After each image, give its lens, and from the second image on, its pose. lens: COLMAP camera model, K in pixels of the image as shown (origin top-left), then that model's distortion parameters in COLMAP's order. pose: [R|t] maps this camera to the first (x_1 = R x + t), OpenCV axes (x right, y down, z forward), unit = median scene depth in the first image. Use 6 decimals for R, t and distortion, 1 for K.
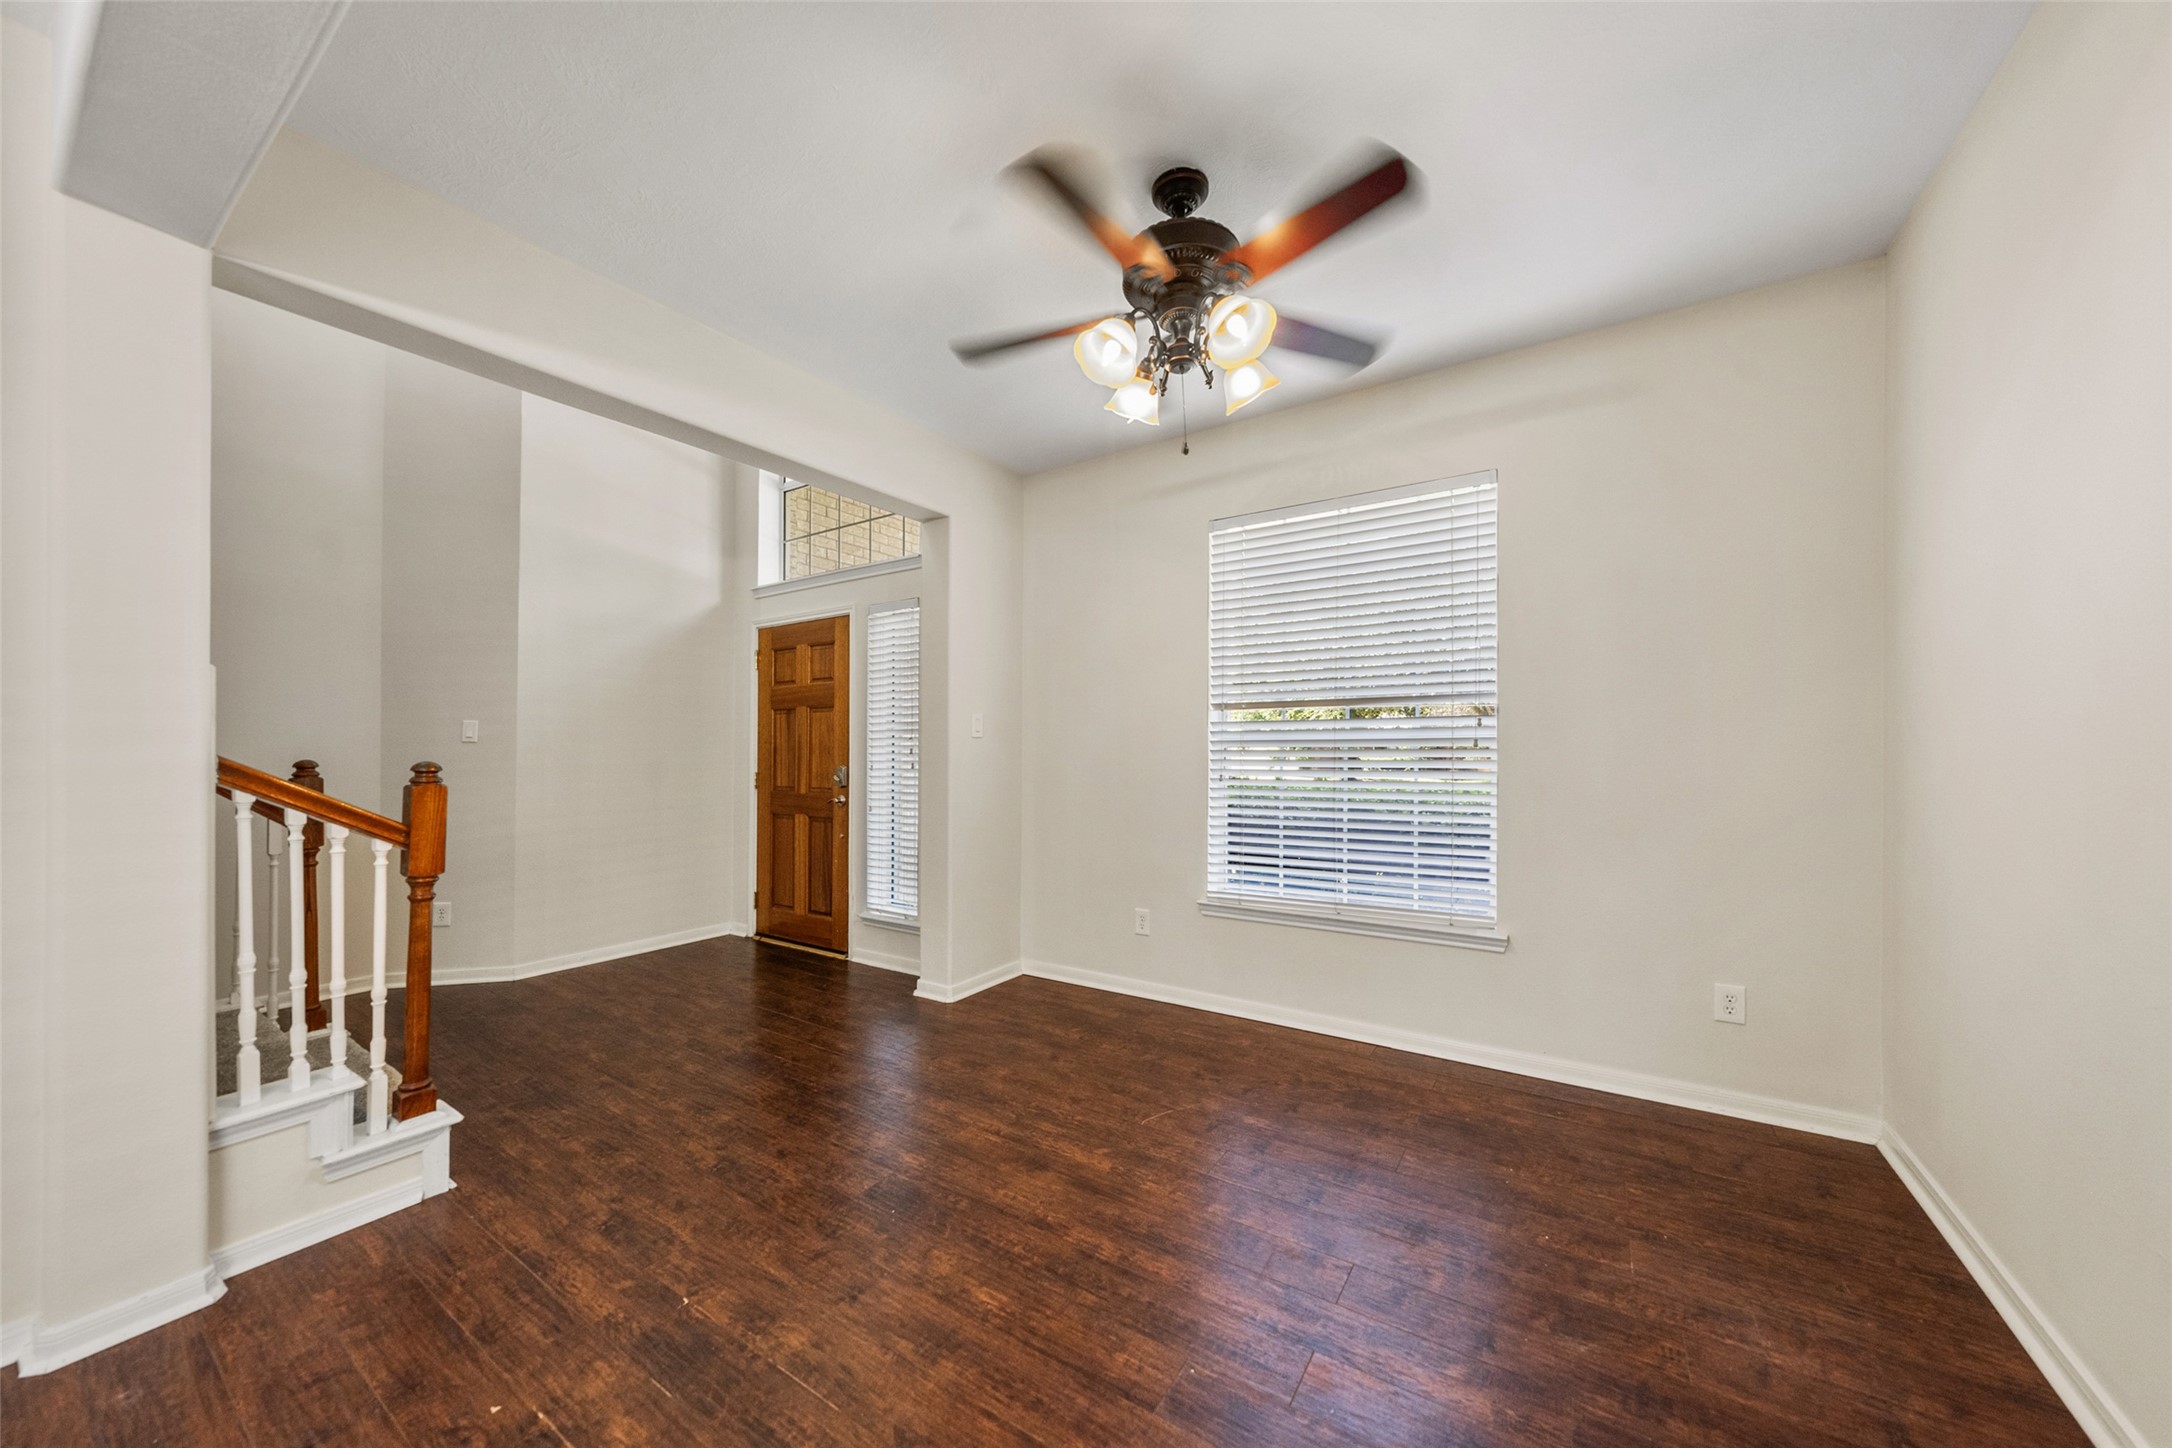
lens RADIAL K [[744.4, 0, 1078.9], [0, 744.4, 755.8], [0, 0, 1]] dist [-0.004105, 0.000390]
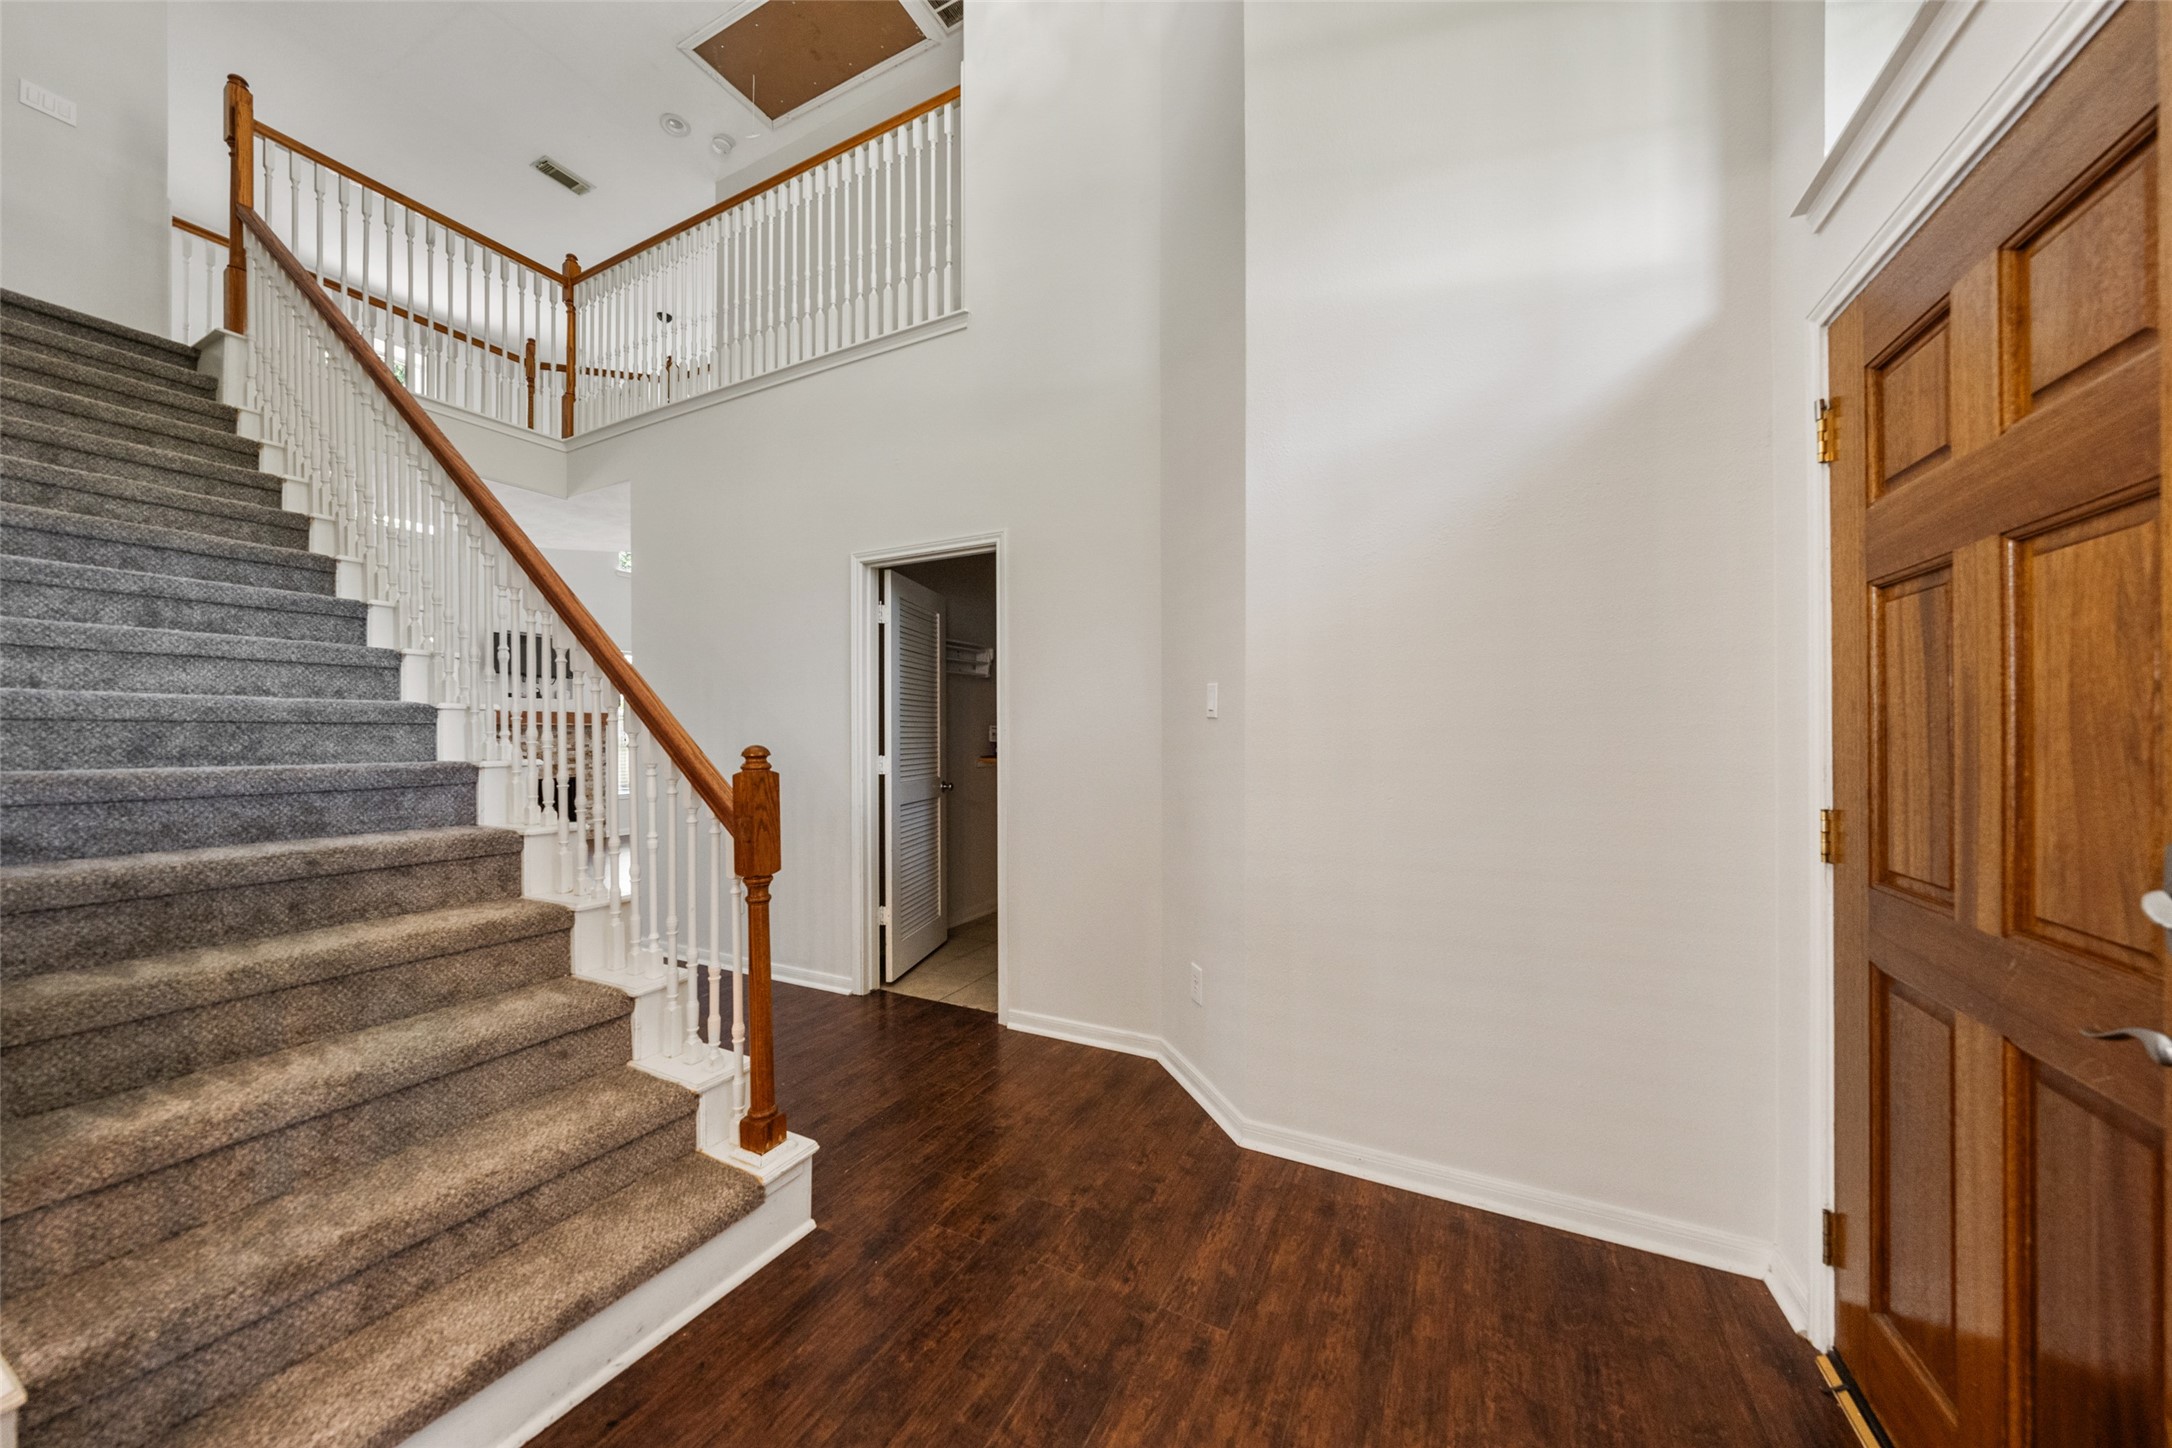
lens RADIAL K [[744.4, 0, 1083.3], [0, 744.4, 717.3], [0, 0, 1]] dist [-0.004105, 0.000390]
pose [[0.129222, -0.013597, -0.991522, -0.191644], [-0.009901, 0.999838, -0.015001, -0.007723], [0.991566, 0.011756, 0.129067, 0.717761]]
